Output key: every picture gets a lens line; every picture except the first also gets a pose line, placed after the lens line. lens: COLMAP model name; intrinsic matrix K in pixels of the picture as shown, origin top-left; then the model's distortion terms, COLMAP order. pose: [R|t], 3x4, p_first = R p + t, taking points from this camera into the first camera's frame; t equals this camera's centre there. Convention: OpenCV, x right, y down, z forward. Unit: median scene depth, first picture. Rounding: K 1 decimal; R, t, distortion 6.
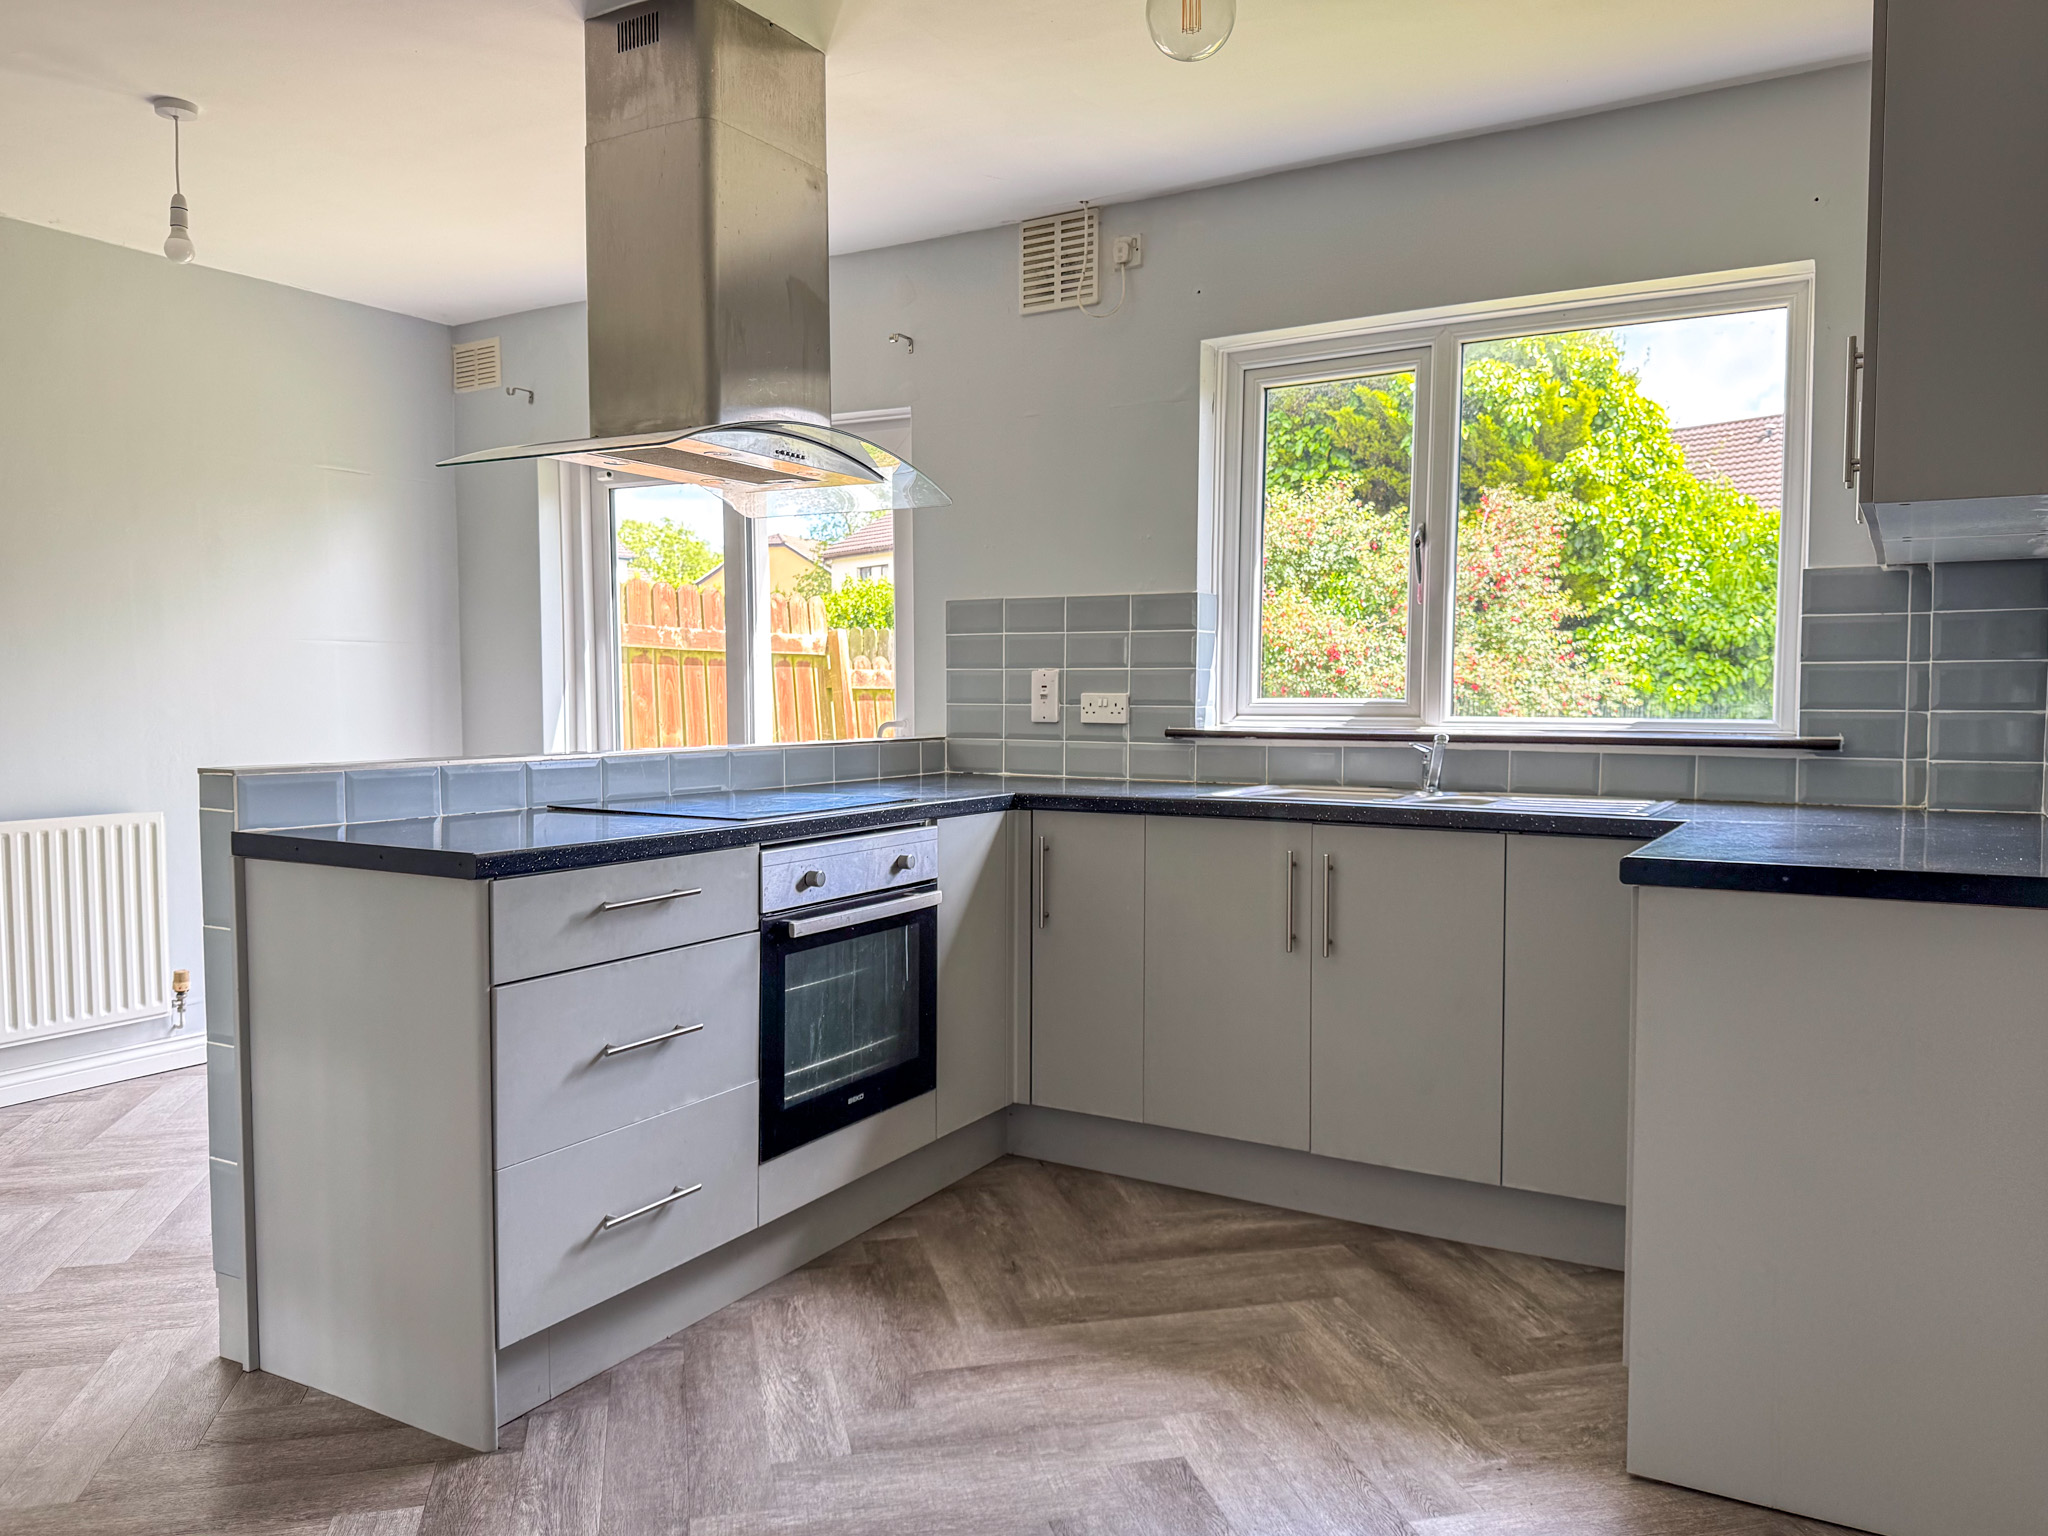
lens RADIAL K [[1484.1, 0, 1020.7], [0, 1484.1, 771.4], [0, 0, 1]] dist [0.012331, -0.002962]
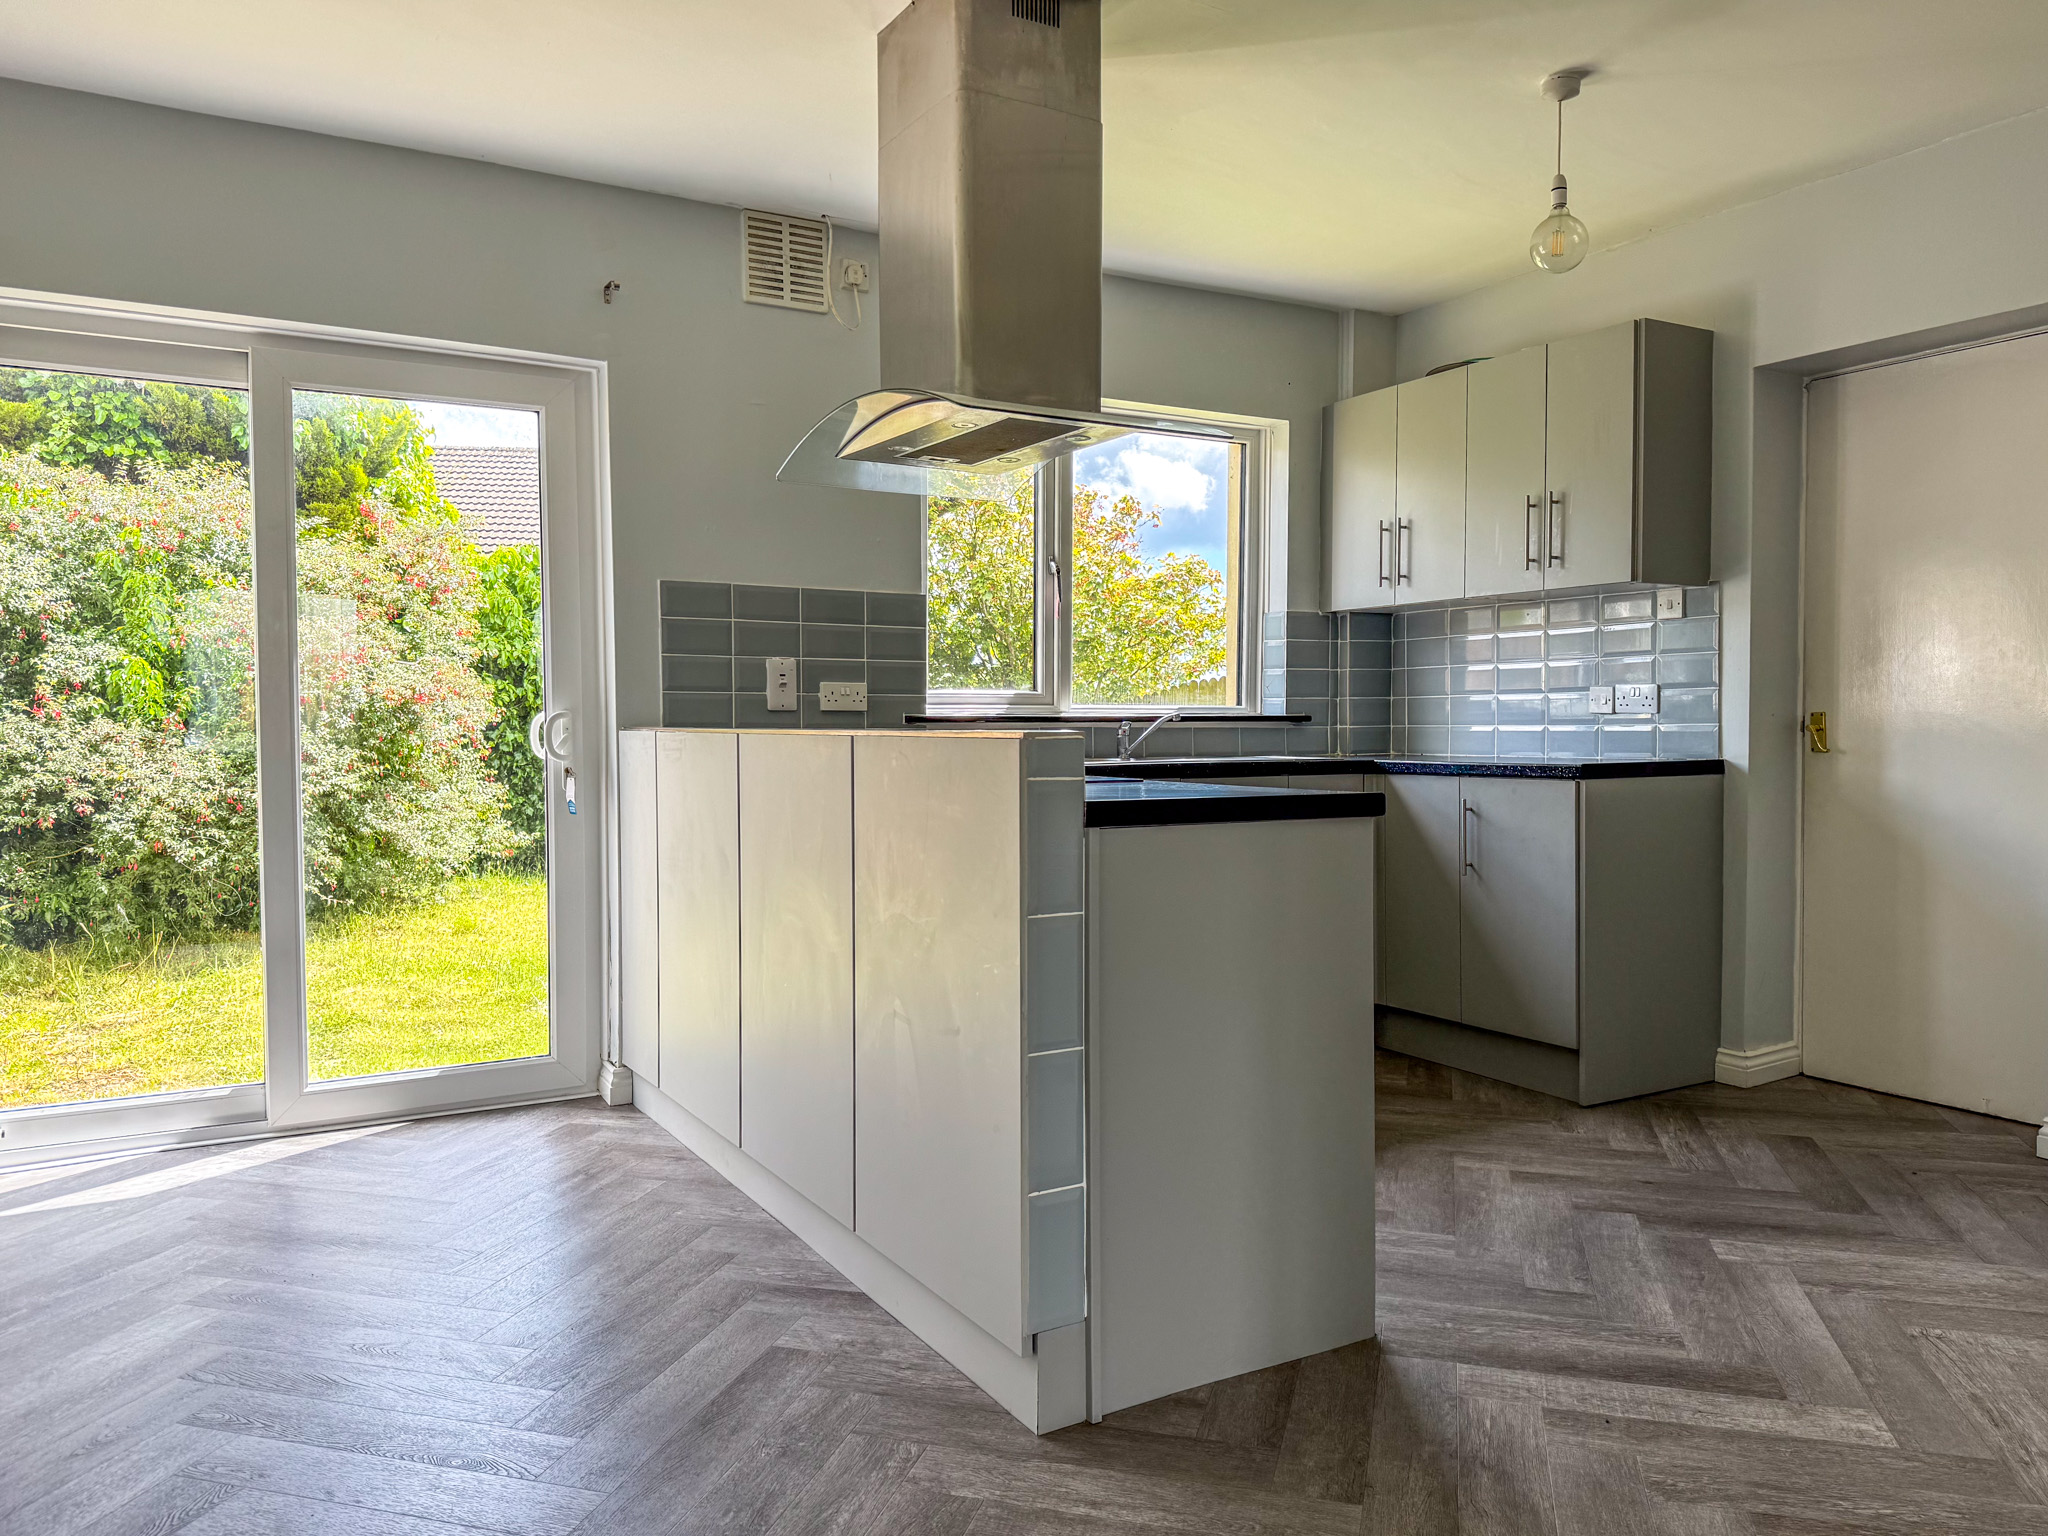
lens RADIAL K [[1484.1, 0, 1018.5], [0, 1484.1, 766.1], [0, 0, 1]] dist [0.012331, -0.002962]
pose [[0.488606, -0.029753, 0.871997, -0.811329], [0.050811, 0.998693, 0.005605, 0.007313], [-0.871024, 0.041568, 0.489478, 0.377737]]
